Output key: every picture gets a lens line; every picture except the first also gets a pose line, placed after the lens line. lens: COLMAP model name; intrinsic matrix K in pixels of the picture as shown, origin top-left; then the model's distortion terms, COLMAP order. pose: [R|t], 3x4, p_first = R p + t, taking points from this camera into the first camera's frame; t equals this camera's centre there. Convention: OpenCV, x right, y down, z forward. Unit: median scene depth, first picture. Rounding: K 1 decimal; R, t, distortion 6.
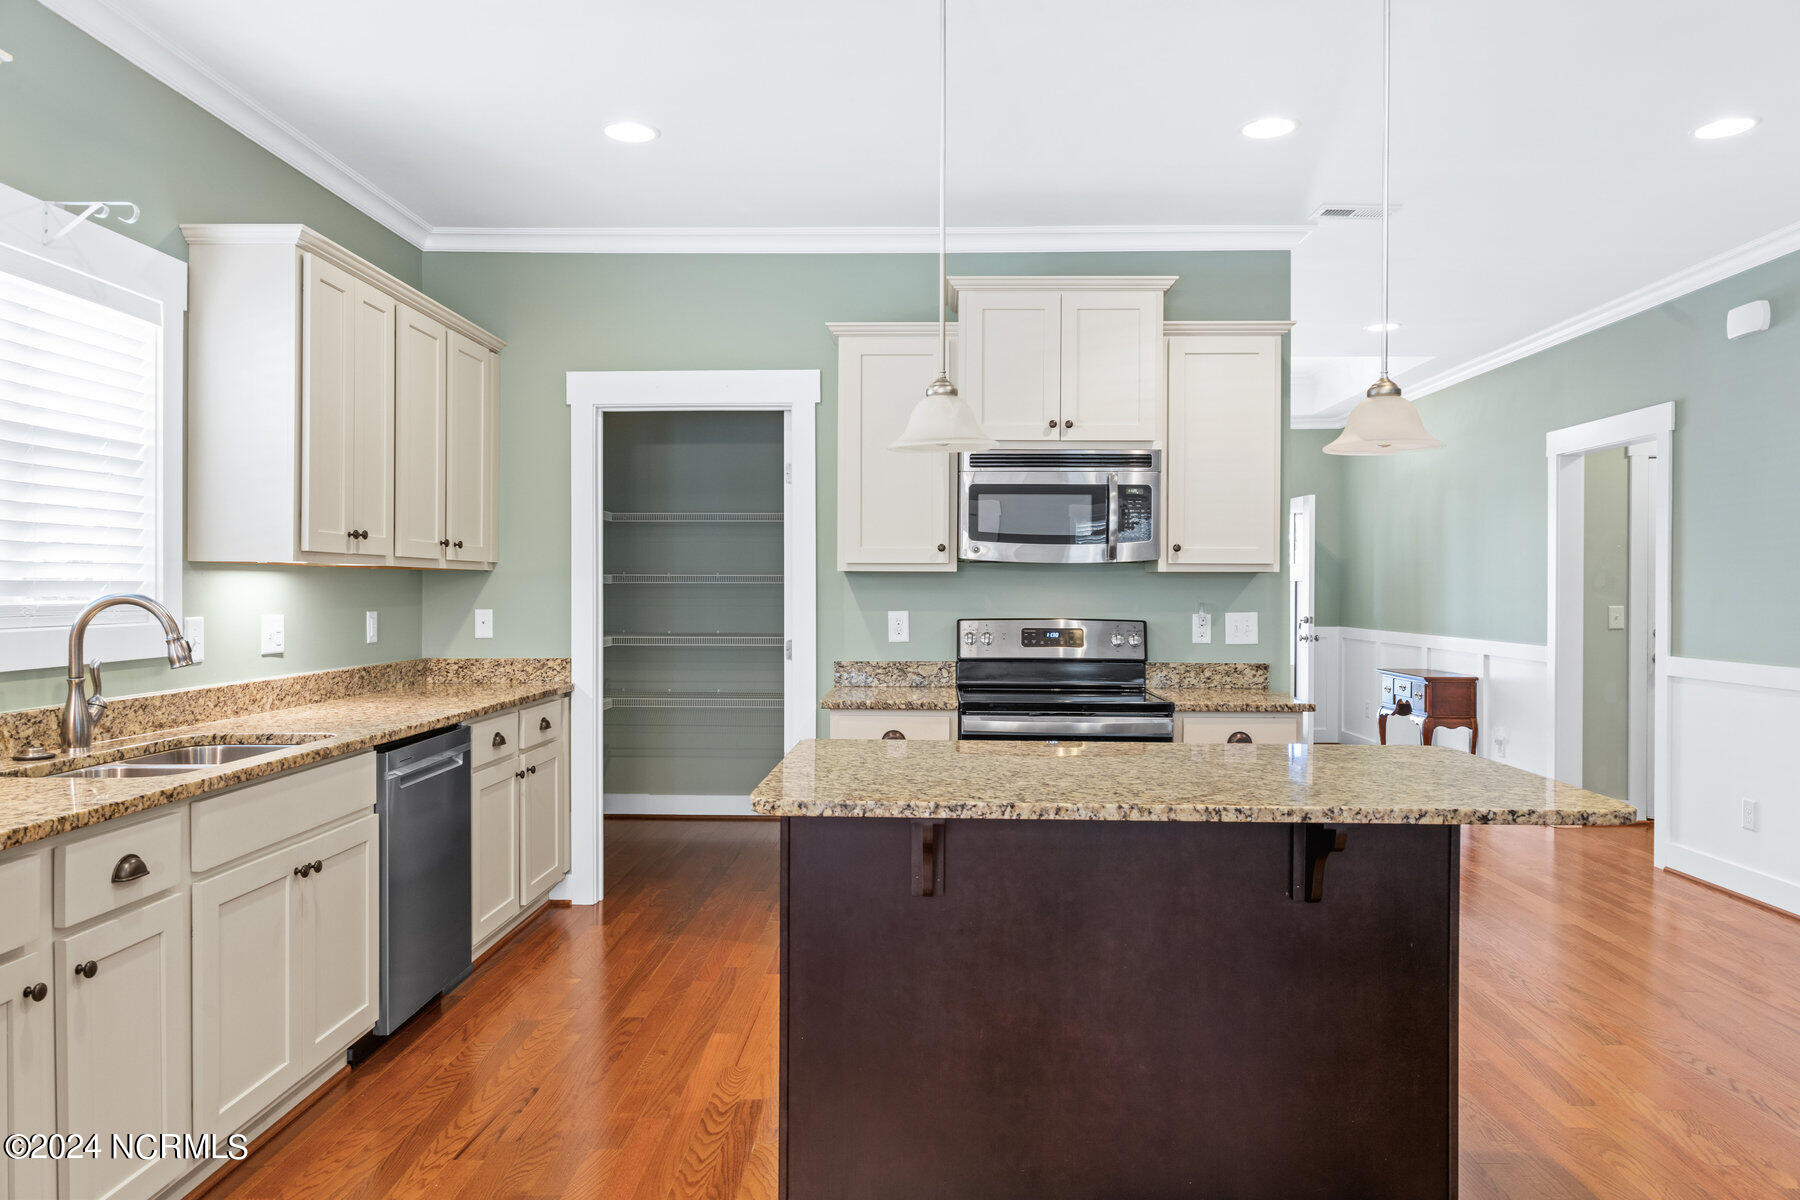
lens RADIAL K [[1205.8, 0, 900.1], [0, 1205.8, 593.0], [0, 0, 1]] dist [-0.001960, 0.000497]
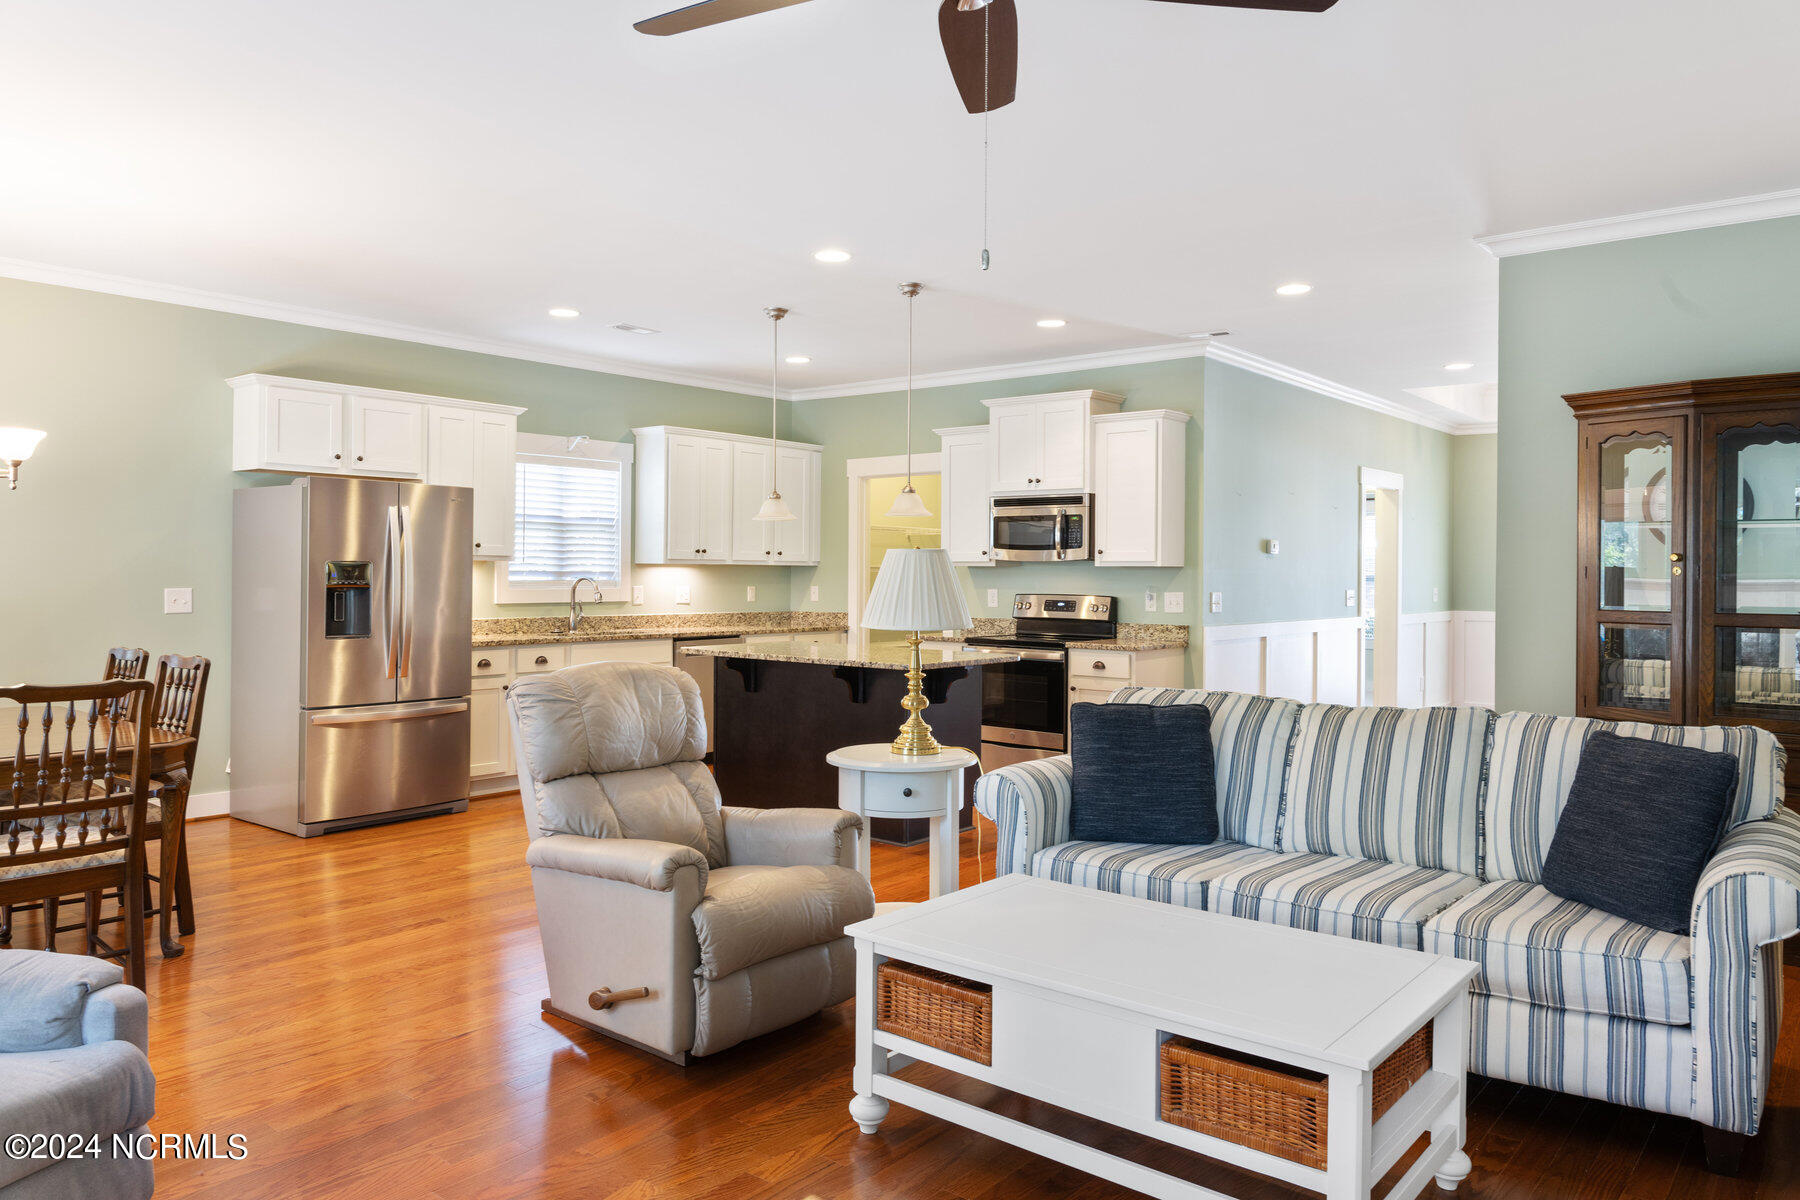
lens RADIAL K [[1221.5, 0, 899.5], [0, 1221.5, 576.4], [0, 0, 1]] dist [-0.000450, 0.000487]
pose [[0.789901, 0.003424, -0.613225, 1.040241], [-0.006326, 0.999977, -0.002565, 0.002372], [0.613202, 0.005906, 0.789904, -0.491109]]
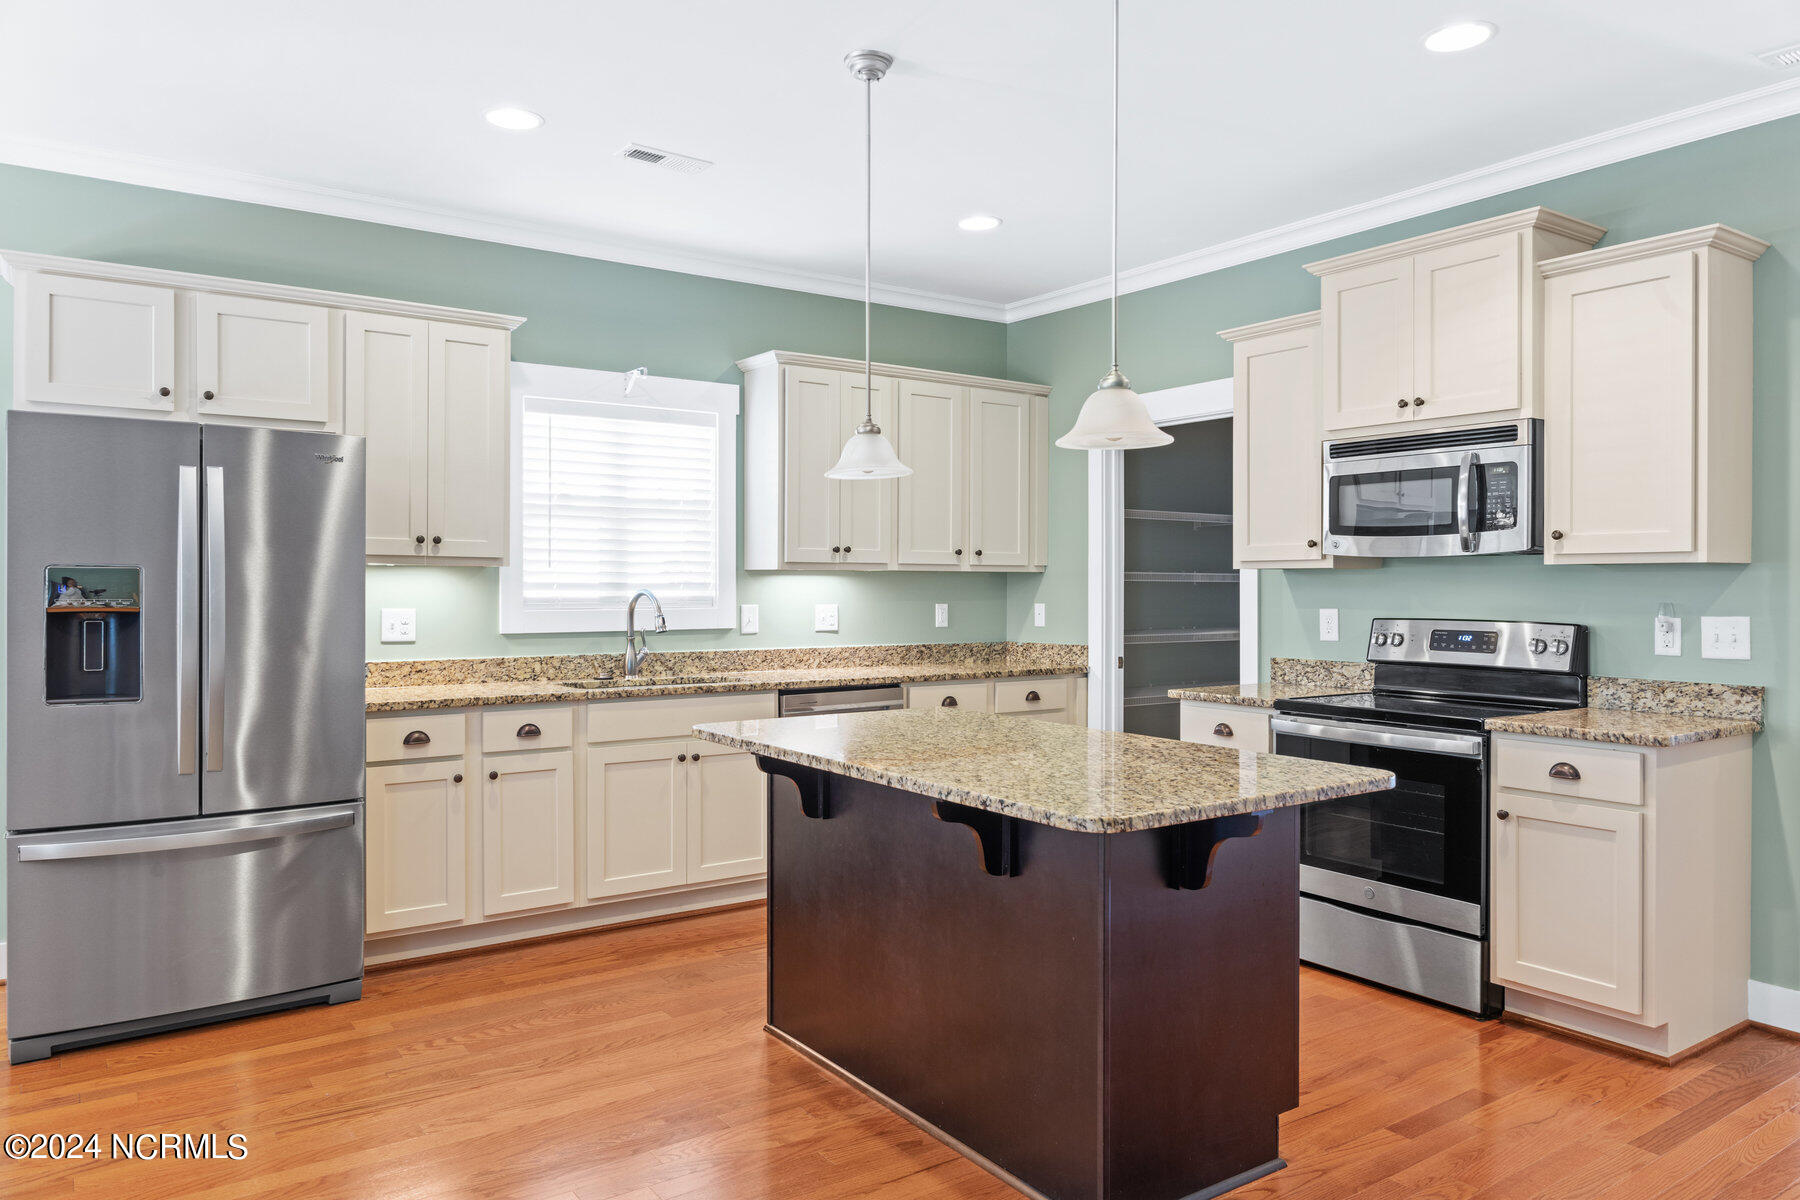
lens RADIAL K [[1205.8, 0, 900.1], [0, 1205.8, 593.0], [0, 0, 1]] dist [-0.001960, 0.000497]
pose [[0.598697, 0.001699, -0.800974, 0.618712], [-0.001430, 0.999998, 0.001052, 0.001681], [0.800974, 0.000515, 0.598699, 0.153458]]
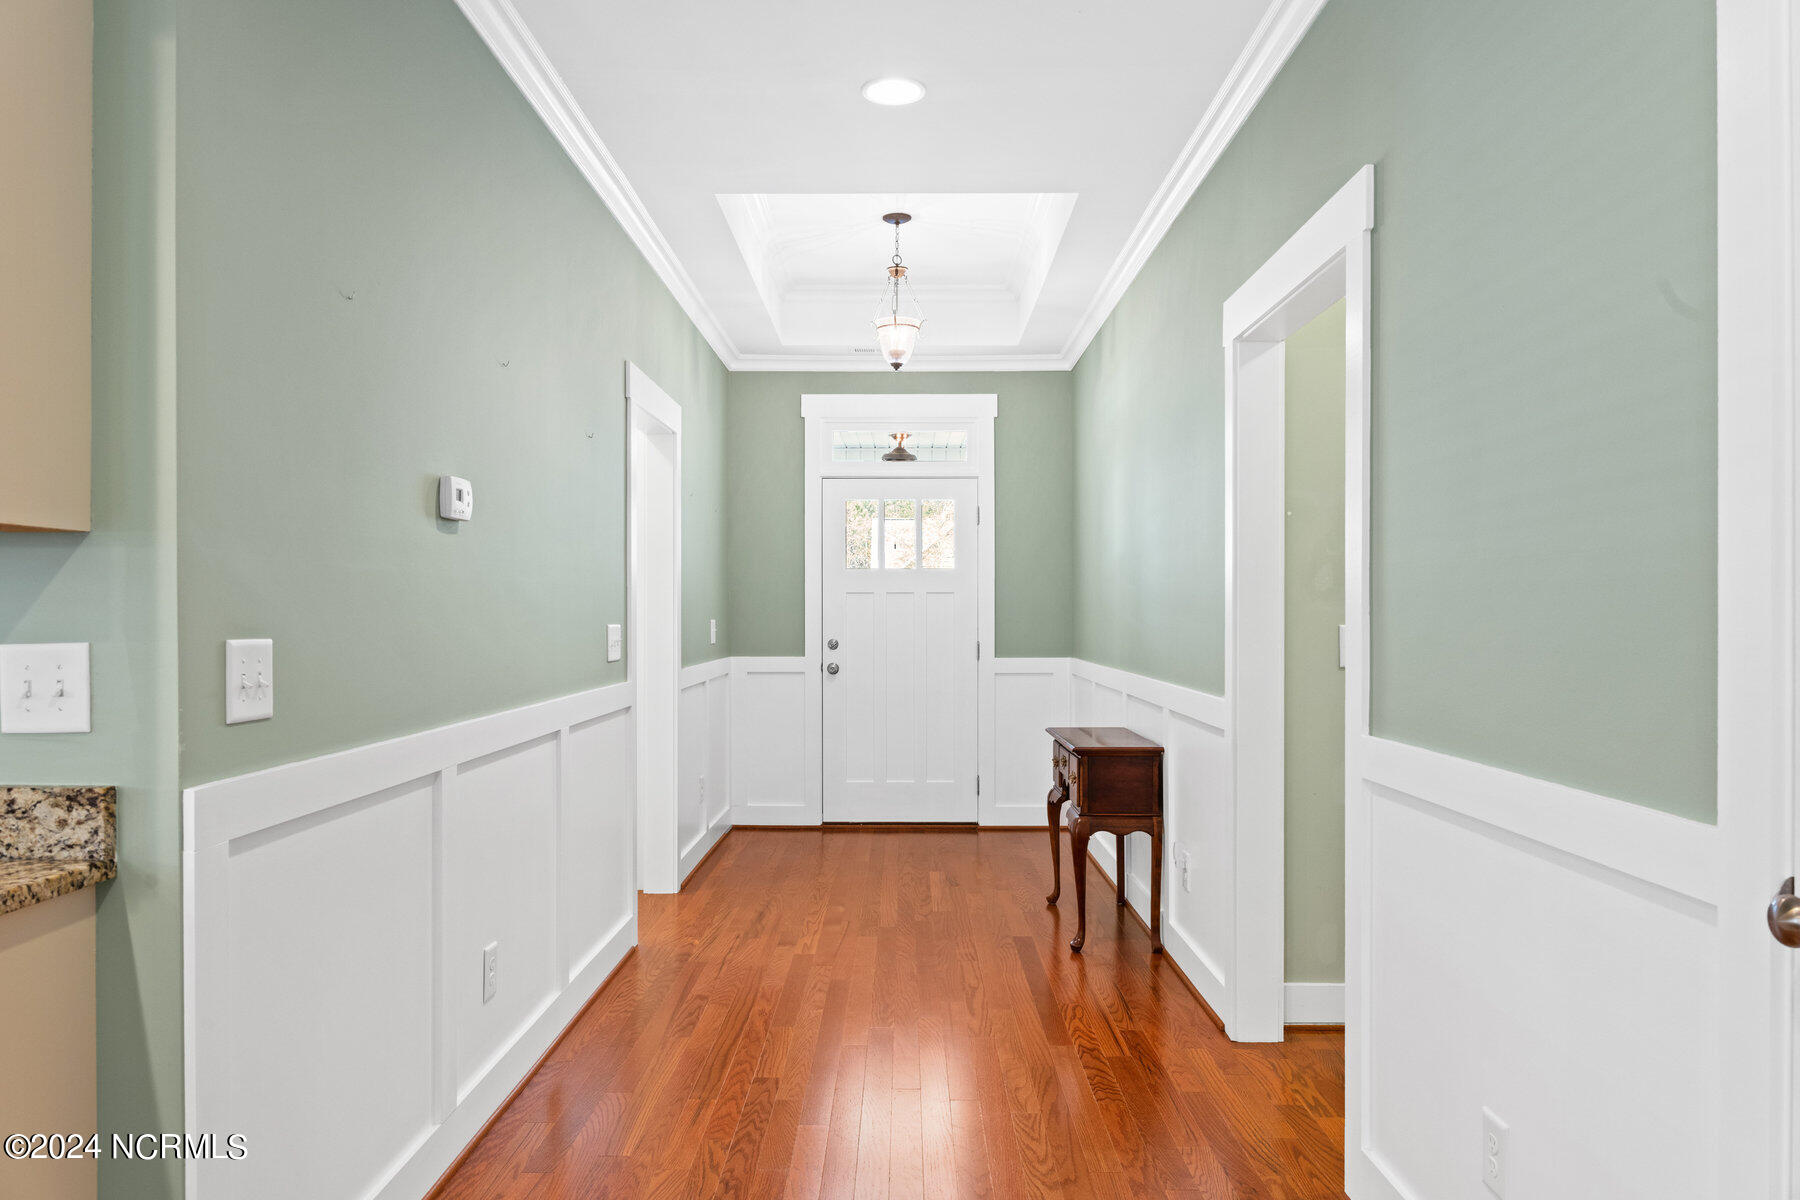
lens RADIAL K [[1232.9, 0, 896.8], [0, 1232.9, 618.4], [0, 0, 1]] dist [-0.001564, -0.001079]
pose [[0.999695, -0.003553, 0.024452, 0.563414], [0.003520, 0.999993, 0.001392, 0.010432], [-0.024457, -0.001306, 0.999700, 0.681559]]
